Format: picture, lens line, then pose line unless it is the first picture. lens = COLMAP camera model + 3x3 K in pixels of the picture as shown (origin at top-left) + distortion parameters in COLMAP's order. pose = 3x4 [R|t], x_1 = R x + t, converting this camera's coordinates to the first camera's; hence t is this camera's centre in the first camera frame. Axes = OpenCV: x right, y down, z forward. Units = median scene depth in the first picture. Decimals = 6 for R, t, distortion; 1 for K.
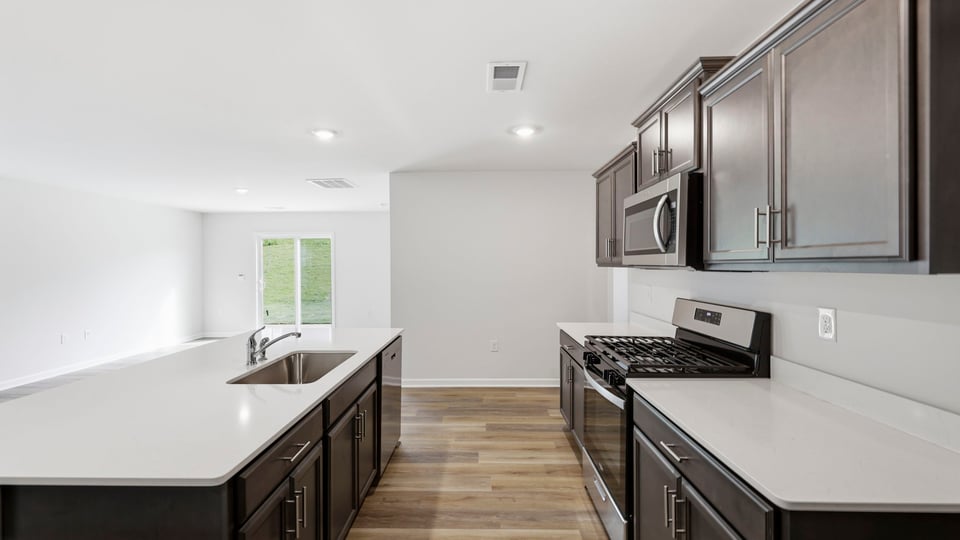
lens RADIAL K [[411.2, 0, 470.7], [0, 411.2, 262.9], [0, 0, 1]] dist [-0.001458, -0.000185]
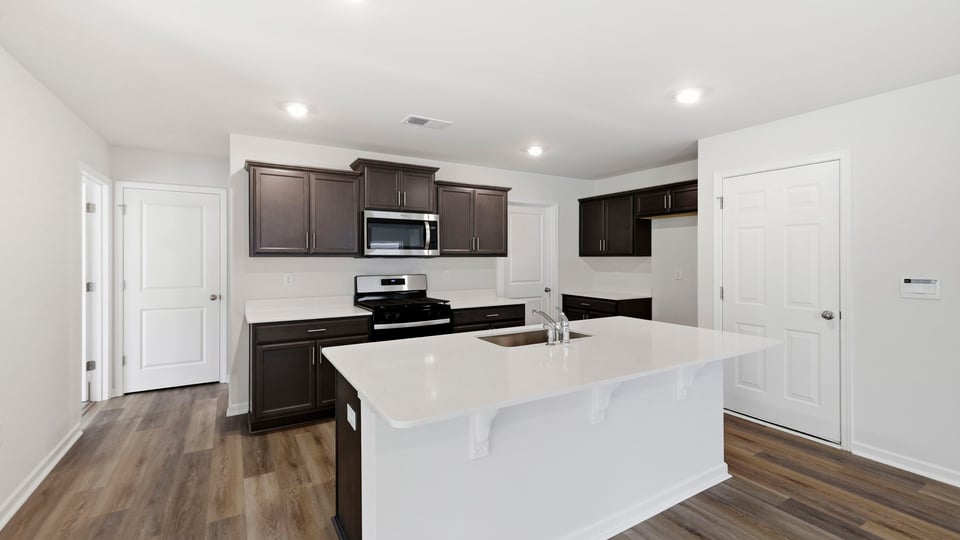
lens RADIAL K [[411.2, 0, 470.7], [0, 411.2, 262.9], [0, 0, 1]] dist [-0.001458, -0.000185]
pose [[-0.527565, -0.005372, 0.849498, -0.684373], [0.003912, 0.999954, 0.008752, 0.013074], [-0.849506, 0.007940, -0.527519, 0.927921]]
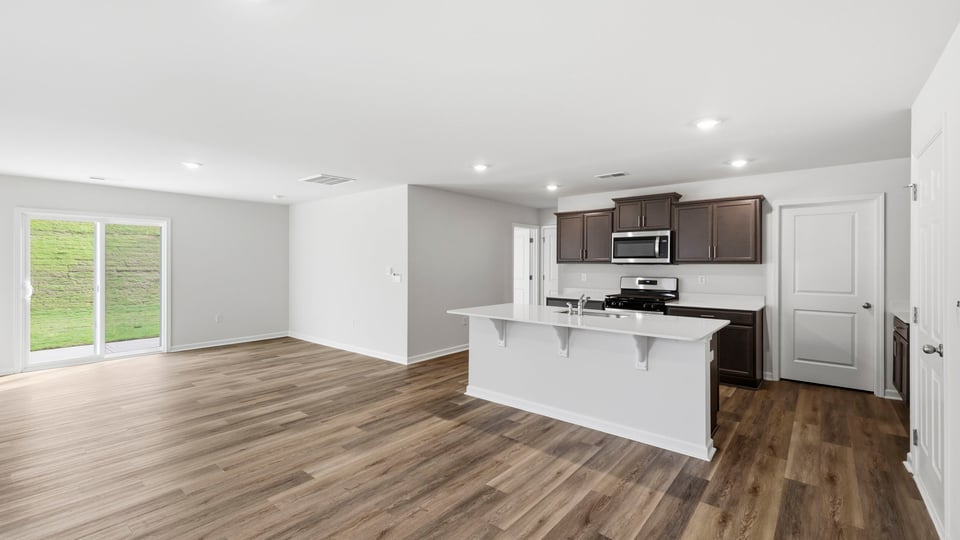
lens RADIAL K [[411.2, 0, 470.7], [0, 411.2, 262.9], [0, 0, 1]] dist [-0.001458, -0.000185]
pose [[0.630667, 0.010361, 0.775984, -1.172574], [-0.008202, 0.999944, -0.006685, 0.017530], [-0.776010, -0.002148, 0.630717, 0.124700]]
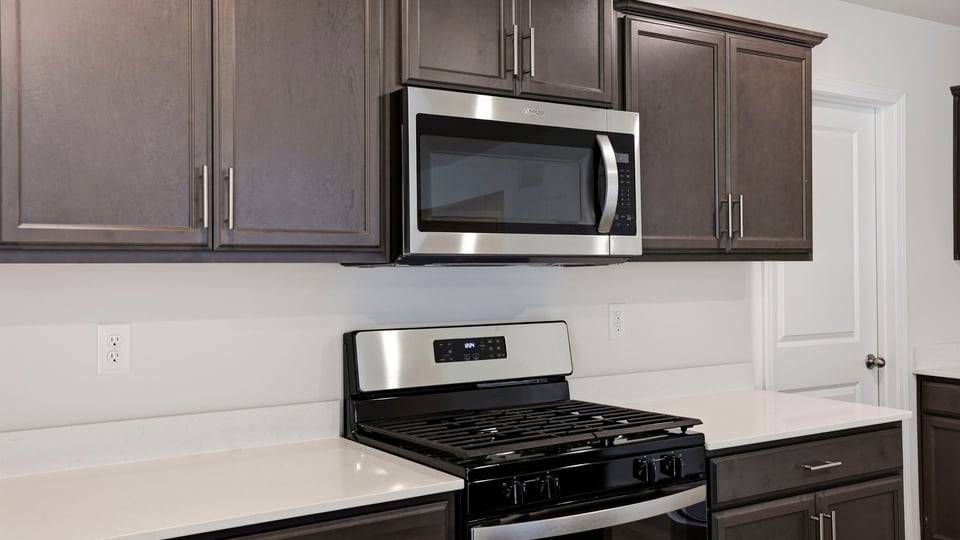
lens RADIAL K [[957.0, 0, 477.7], [0, 957.0, 254.4], [0, 0, 1]] dist [-0.001441, -0.001793]
pose [[-0.575870, 0.013222, 0.817435, -0.260713], [0.005703, 0.999910, -0.012157, 0.009744], [-0.817522, -0.002339, -0.575893, 0.937572]]
